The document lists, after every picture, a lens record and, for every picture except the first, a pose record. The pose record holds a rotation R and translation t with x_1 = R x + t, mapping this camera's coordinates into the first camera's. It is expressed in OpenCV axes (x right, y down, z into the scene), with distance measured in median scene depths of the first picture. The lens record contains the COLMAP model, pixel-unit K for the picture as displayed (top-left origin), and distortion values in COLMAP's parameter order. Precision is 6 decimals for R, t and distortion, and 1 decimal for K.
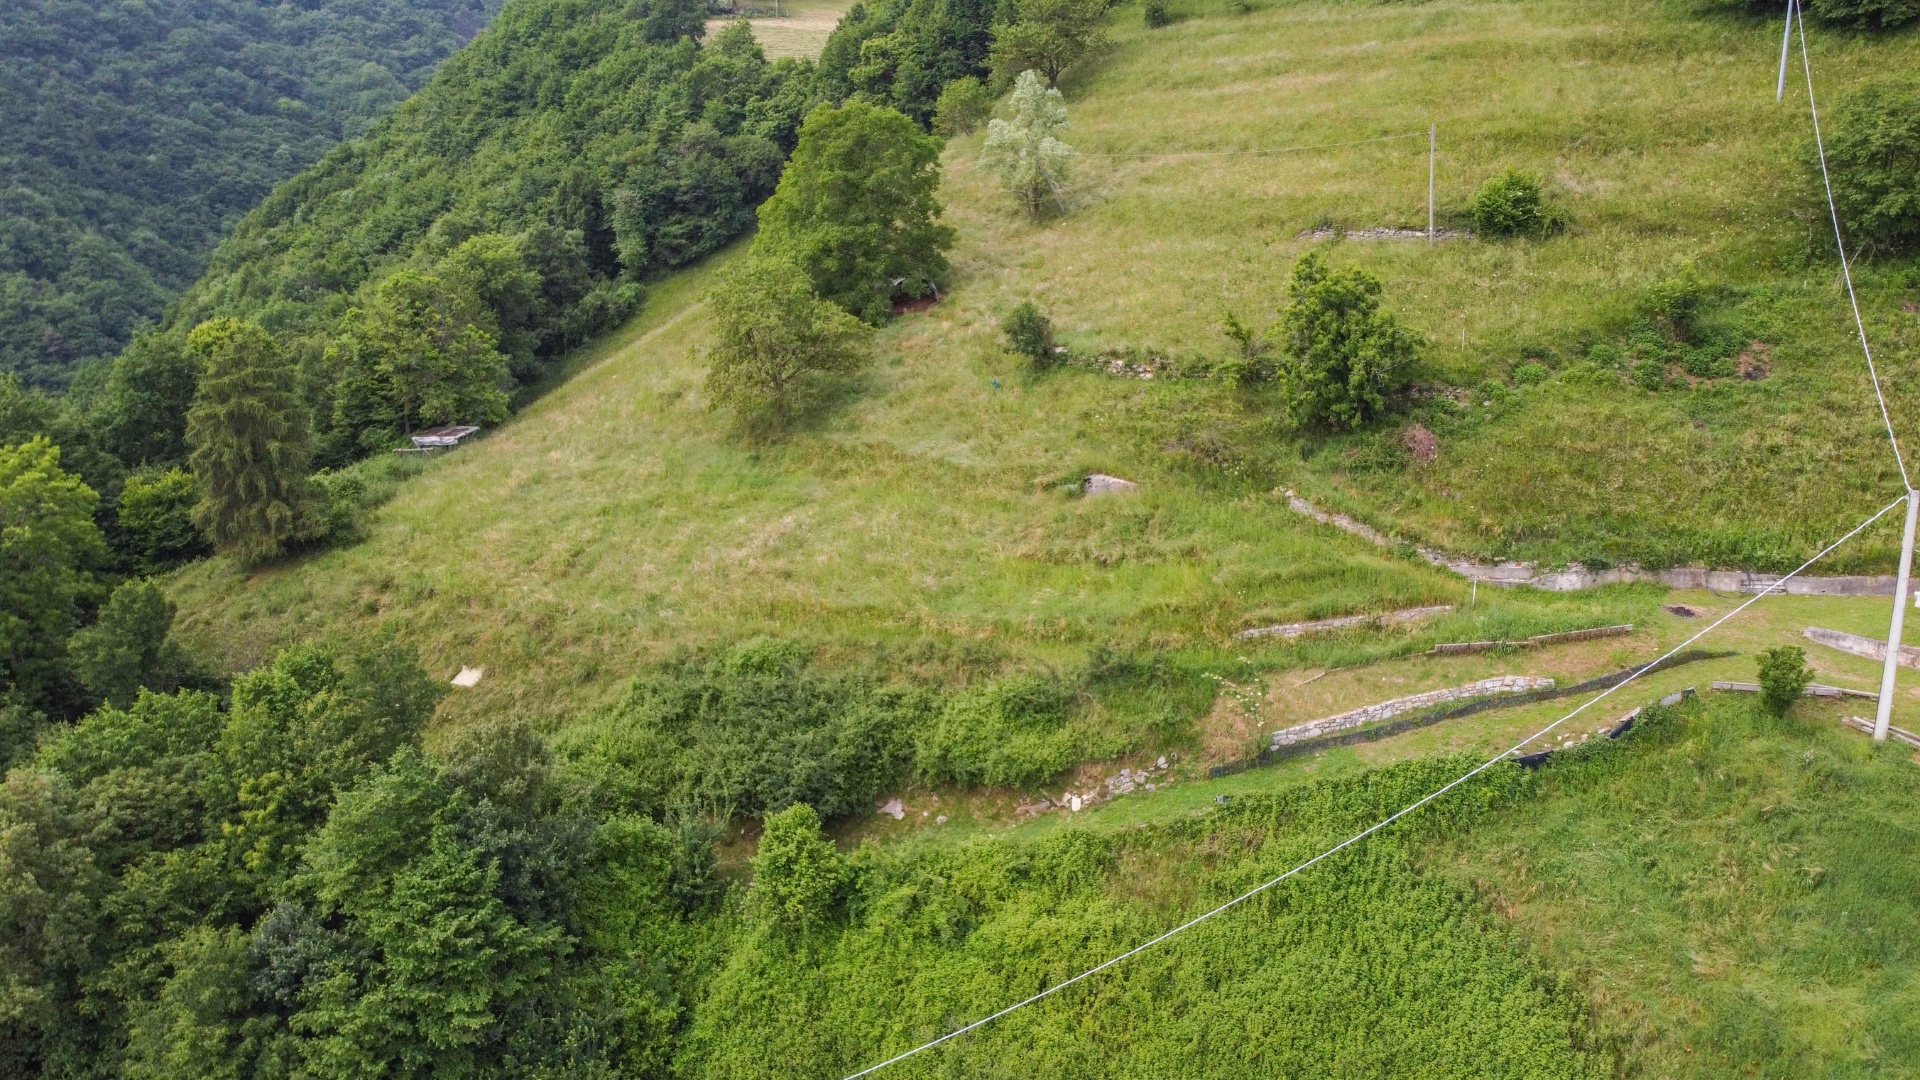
lens RADIAL K [[1453.1, 0, 954.0], [0, 1453.1, 539.6], [0, 0, 1]] dist [0.009395, -0.013604]
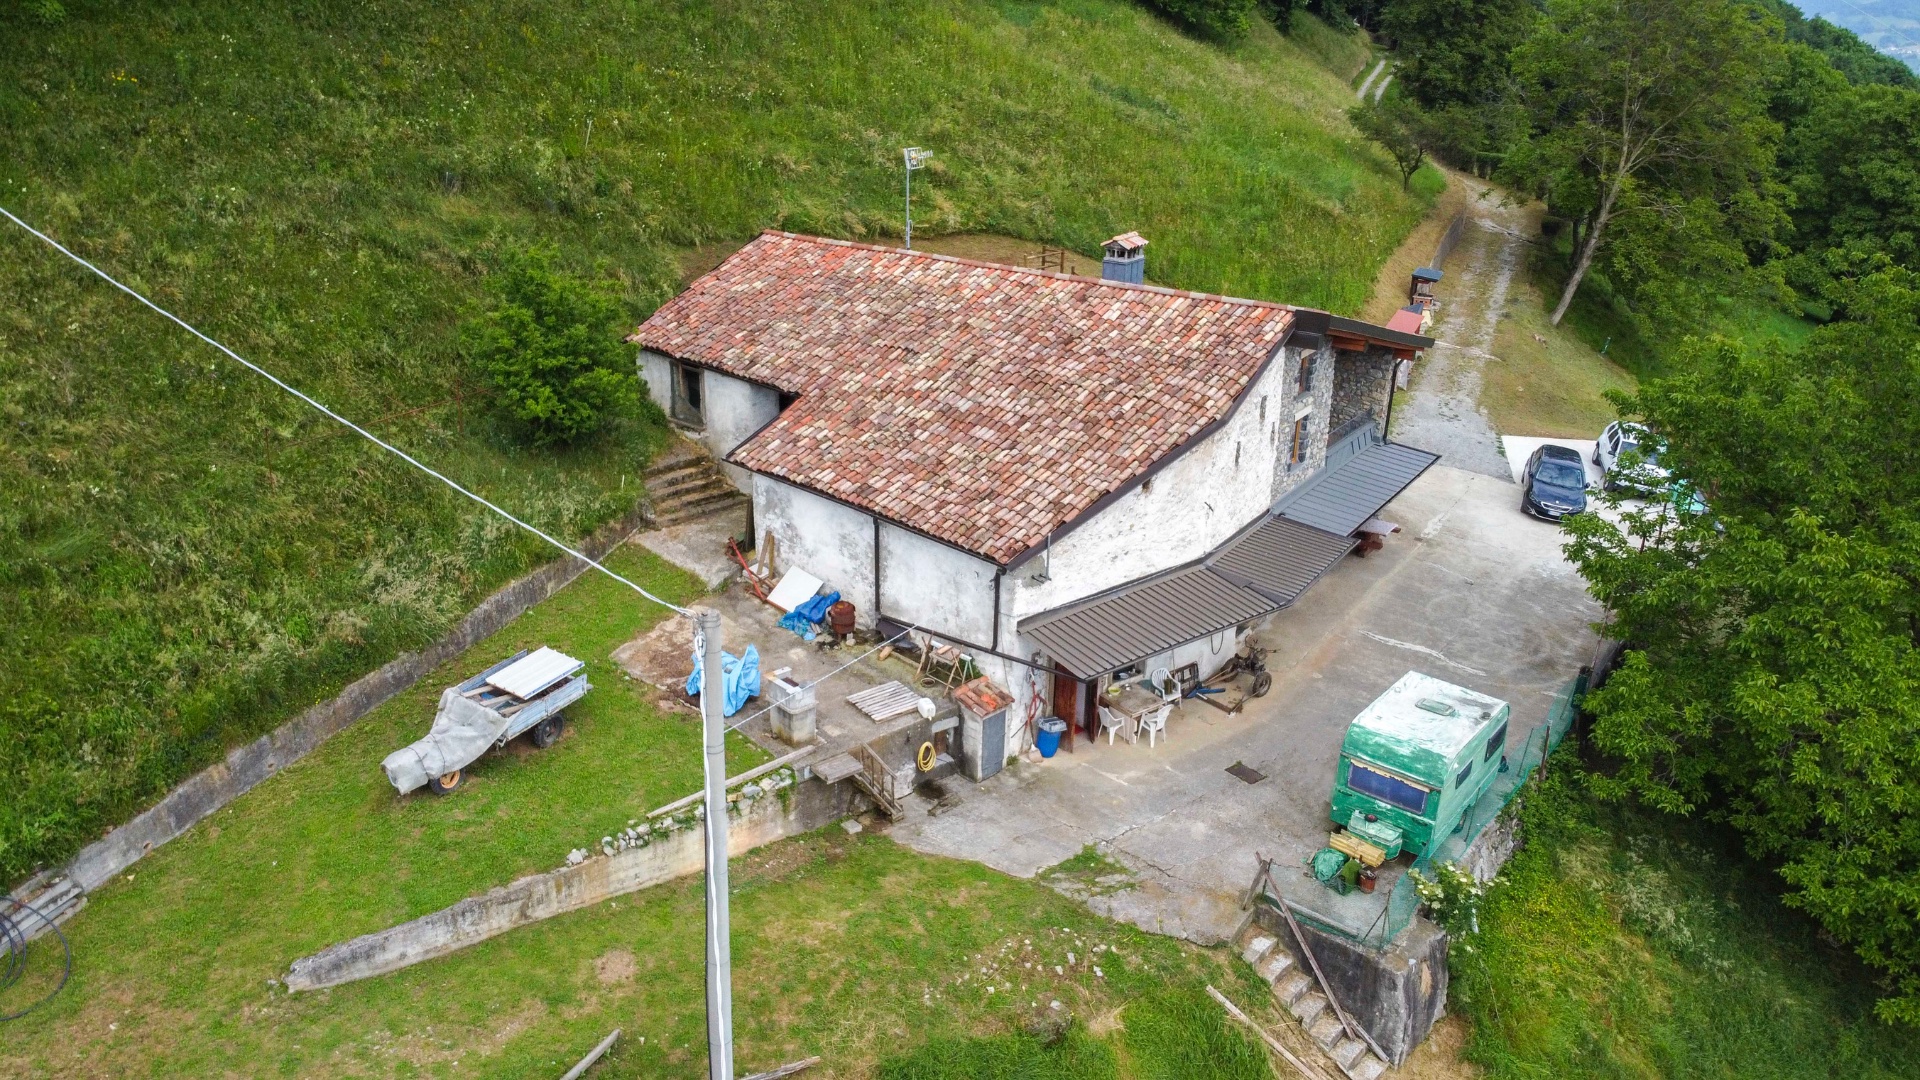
lens RADIAL K [[1453.1, 0, 954.0], [0, 1453.1, 539.6], [0, 0, 1]] dist [0.009395, -0.013604]
pose [[0.008891, -0.343264, 0.939197, 0.218623], [0.207485, 0.919426, 0.334074, -0.126613], [-0.978198, 0.191899, 0.079397, 0.667646]]
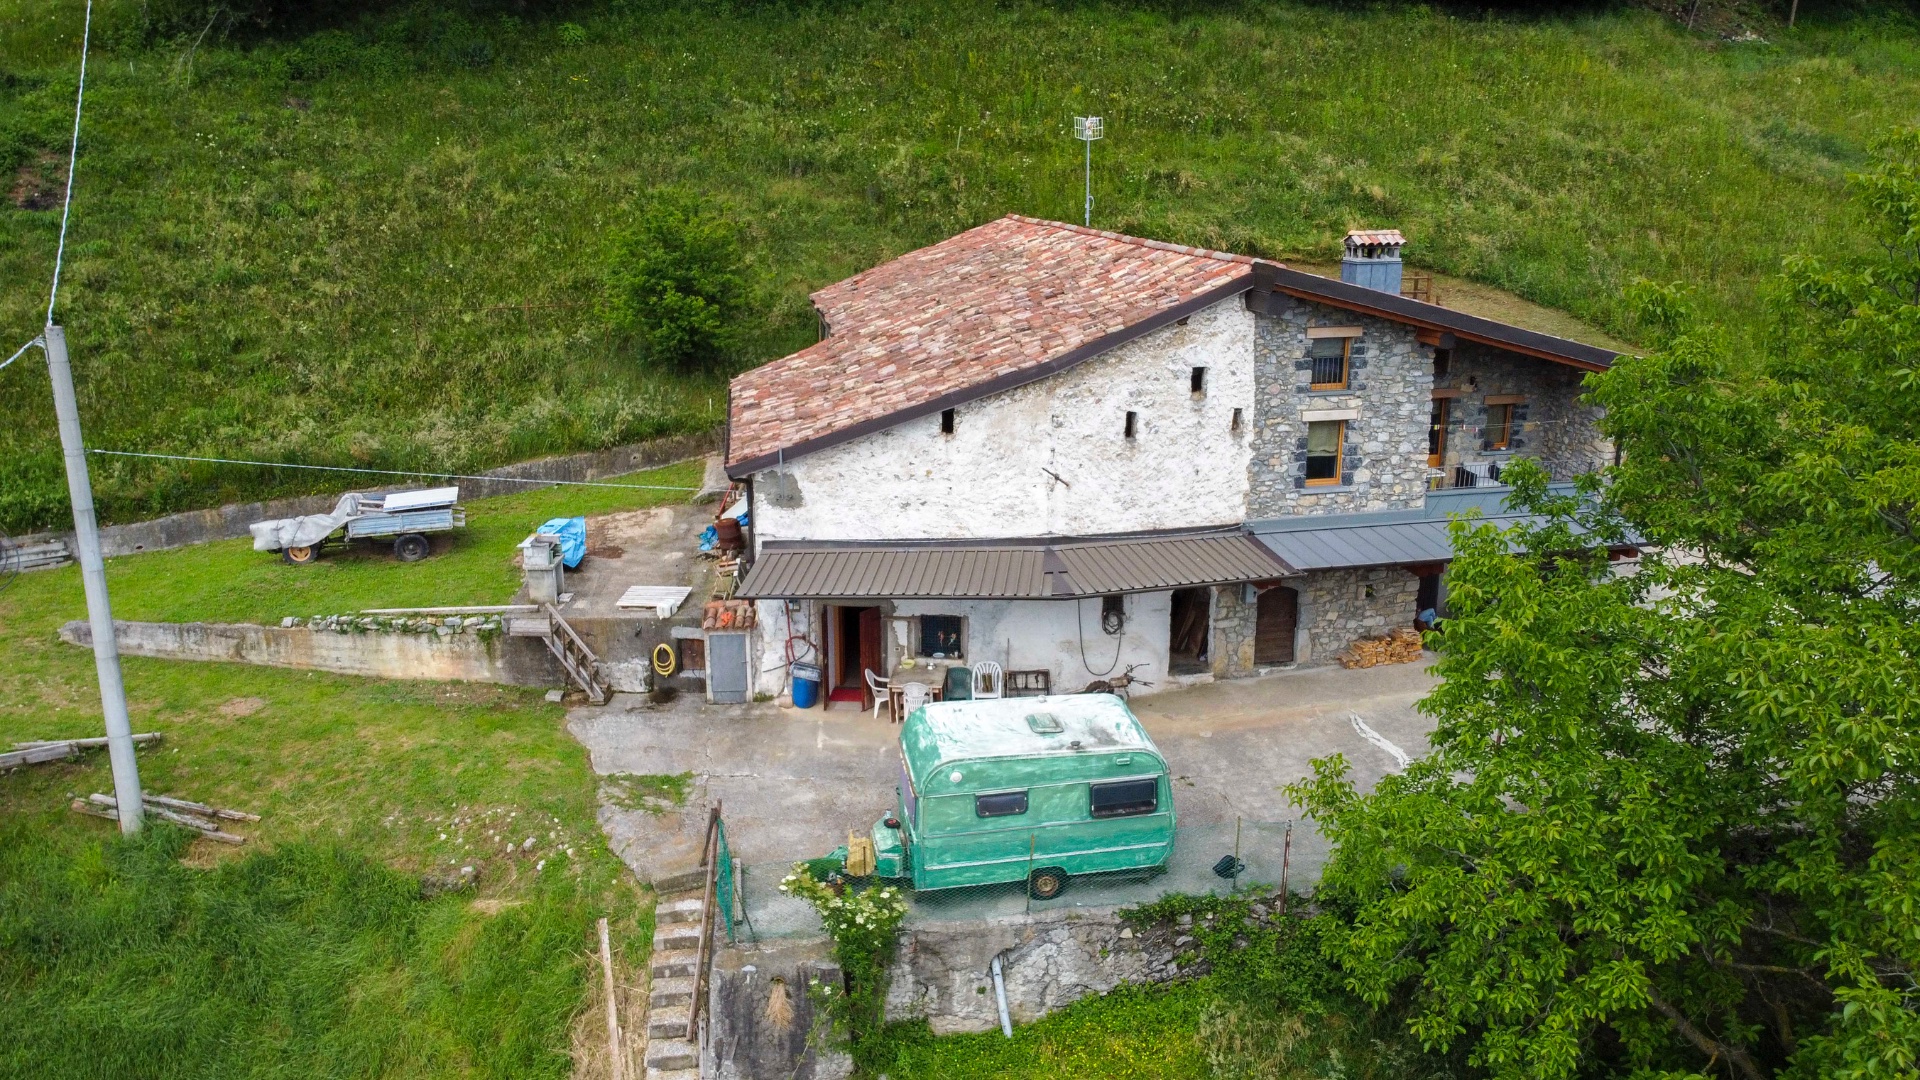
lens RADIAL K [[1453.1, 0, 954.0], [0, 1453.1, 539.6], [0, 0, 1]] dist [0.009395, -0.013604]
pose [[0.686273, -0.174528, 0.706094, 0.381709], [0.156328, 0.983490, 0.091153, 0.028188], [-0.710345, 0.047826, 0.702227, 0.339630]]
